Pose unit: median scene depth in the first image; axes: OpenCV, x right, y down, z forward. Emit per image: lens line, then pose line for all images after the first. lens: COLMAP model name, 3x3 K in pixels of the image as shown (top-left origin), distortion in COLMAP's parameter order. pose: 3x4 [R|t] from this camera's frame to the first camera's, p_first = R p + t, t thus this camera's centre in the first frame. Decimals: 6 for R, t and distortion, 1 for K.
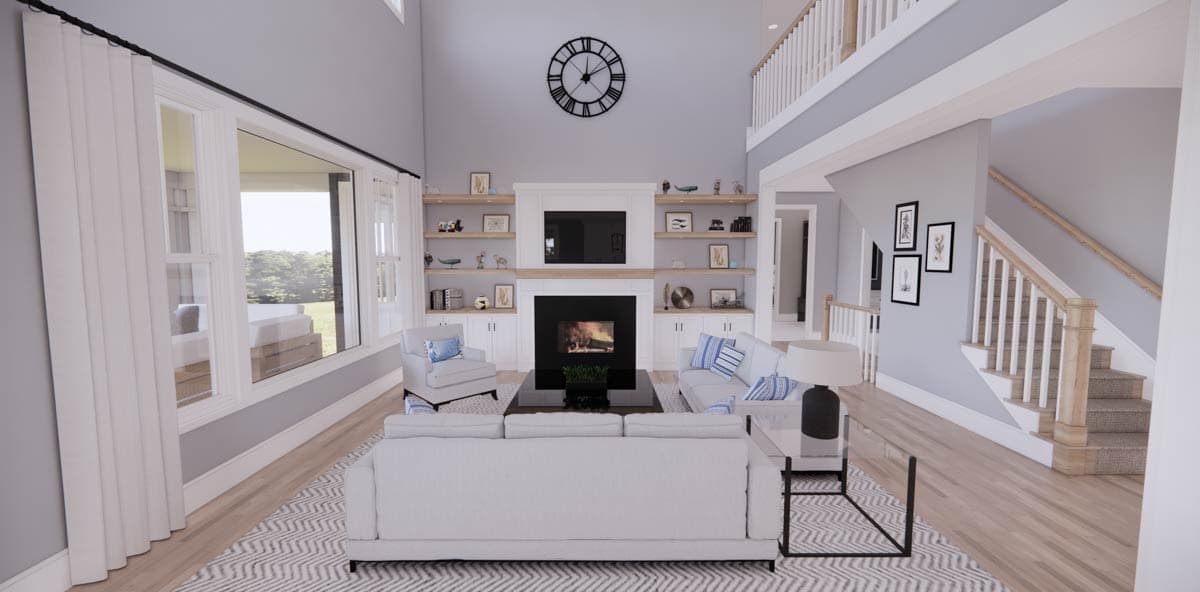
lens RADIAL K [[466.9, 0, 599.1], [0, 466.9, 298.6], [0, 0, 1]] dist [0.003884, -0.000004]
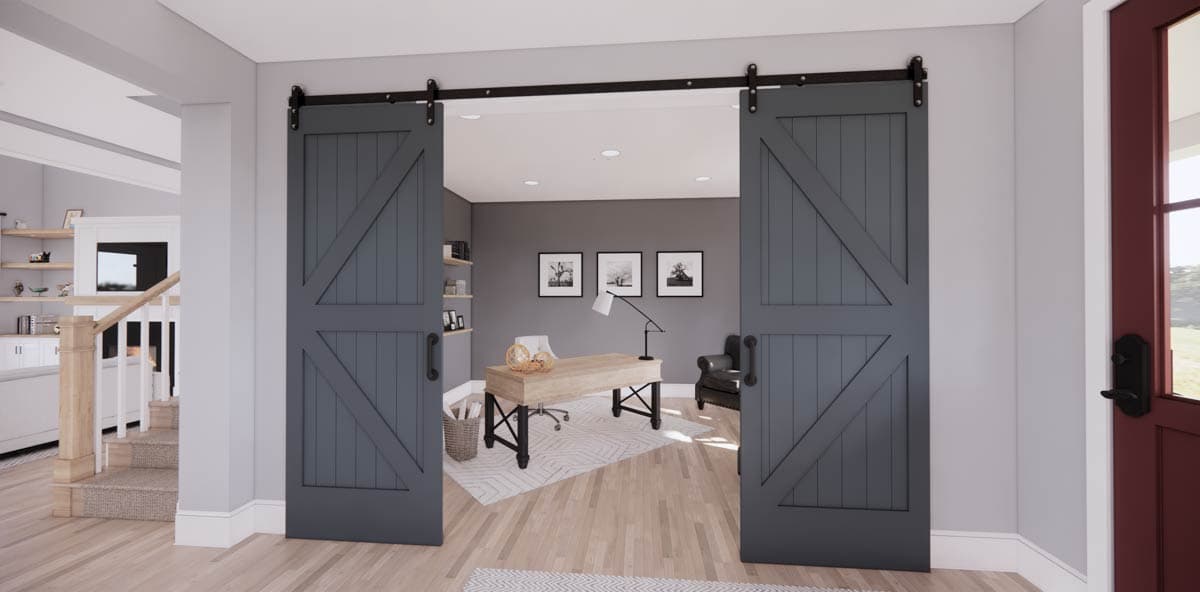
lens RADIAL K [[421.2, 0, 607.6], [0, 421.2, 295.1], [0, 0, 1]] dist [-0.001730, -0.000525]
pose [[0.996915, -0.003253, -0.078423, 1.075644], [-0.003589, 0.996206, -0.086957, 0.012754], [0.078409, 0.086970, 0.993120, 0.134933]]
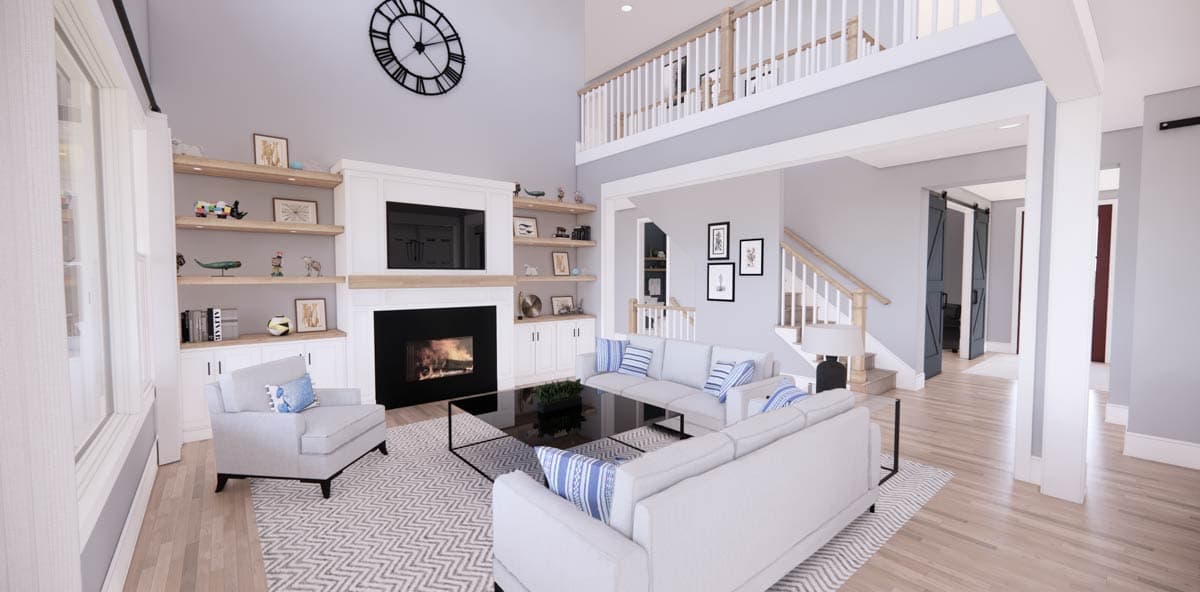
lens RADIAL K [[466.9, 0, 599.3], [0, 466.9, 297.2], [0, 0, 1]] dist [0.003884, -0.000004]
pose [[0.766587, -0.030038, 0.641438, -0.332370], [0.054435, 0.998350, -0.018304, 0.004857], [-0.639829, 0.048948, 0.766957, 0.178711]]
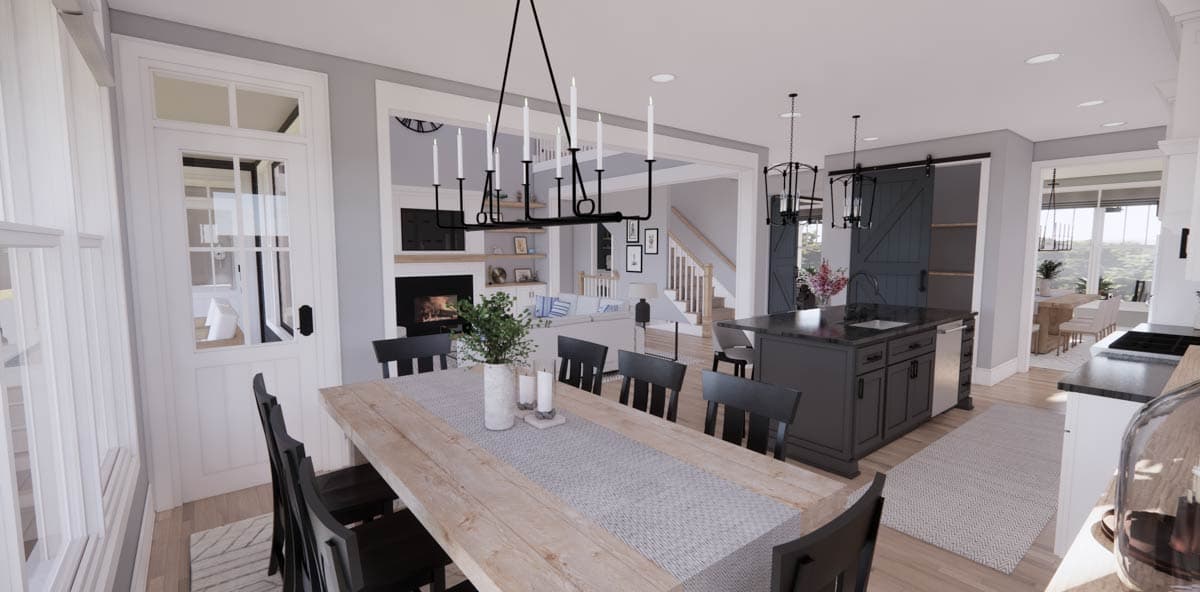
lens RADIAL K [[518.3, 0, 602.5], [0, 518.3, 298.8], [0, 0, 1]] dist [-0.001611, -0.000170]
pose [[0.776718, -0.059718, 0.627012, -0.547114], [0.052669, 0.998167, 0.029823, 0.036819], [-0.627643, 0.009860, 0.778439, -0.372905]]
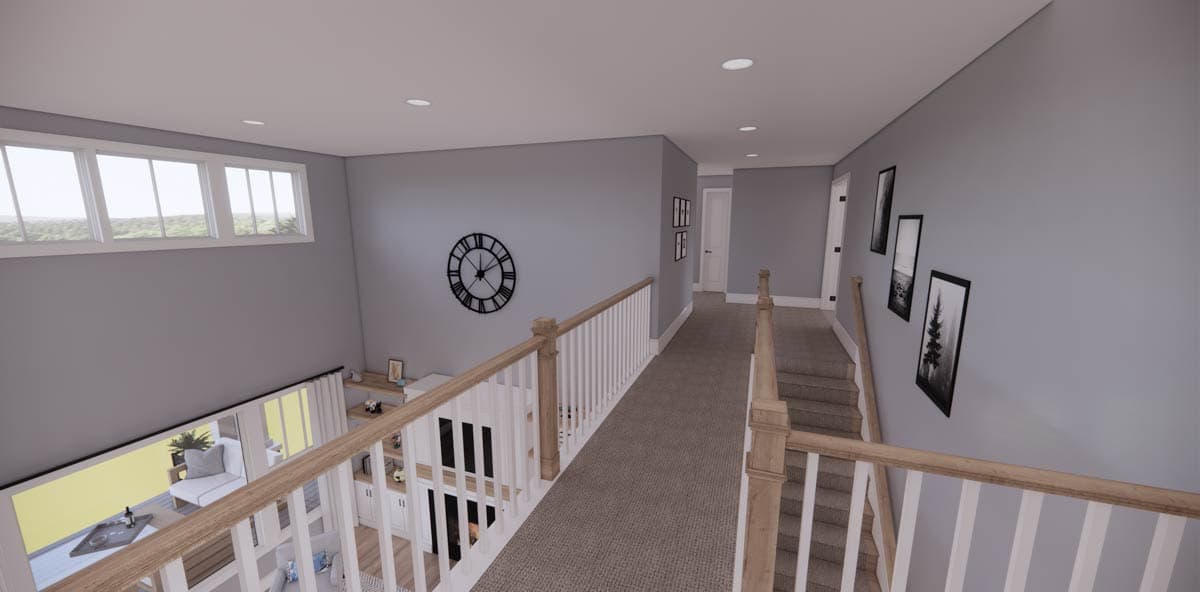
lens RADIAL K [[423.8, 0, 595.2], [0, 423.8, 295.1], [0, 0, 1]] dist [0.000945, 0.000042]
pose [[0.931839, 0.063644, -0.357248, 0.505935], [-0.029936, 0.994626, 0.099109, -0.525919], [0.361636, -0.081659, 0.928737, 0.278405]]
